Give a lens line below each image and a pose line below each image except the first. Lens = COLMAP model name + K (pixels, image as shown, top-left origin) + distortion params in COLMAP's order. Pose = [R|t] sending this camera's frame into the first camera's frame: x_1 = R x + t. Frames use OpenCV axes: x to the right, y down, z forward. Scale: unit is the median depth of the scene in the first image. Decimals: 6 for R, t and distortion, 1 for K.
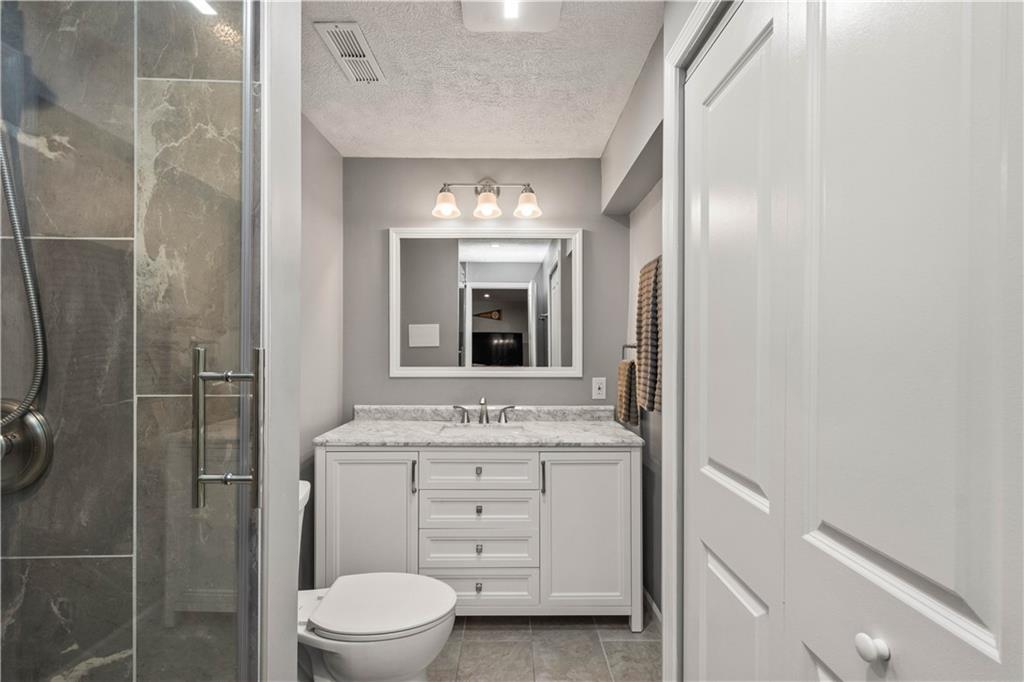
lens RADIAL K [[459.8, 0, 510.2], [0, 459.8, 360.7], [0, 0, 1]] dist [0.003041, -0.000104]
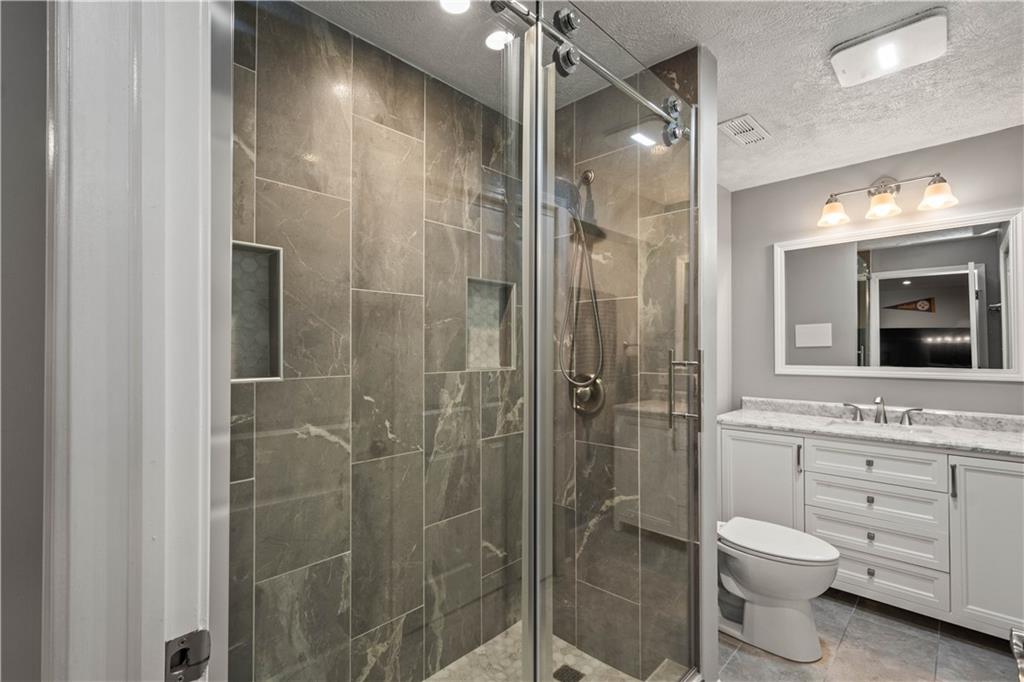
lens RADIAL K [[466.8, 0, 512.0], [0, 466.8, 341.0], [0, 0, 1]] dist [0.008135, -0.000316]
pose [[0.720469, -0.015565, -0.693313, 0.090224], [-0.013717, 0.999233, -0.036687, 0.007249], [0.693352, 0.035942, 0.719702, -0.356035]]
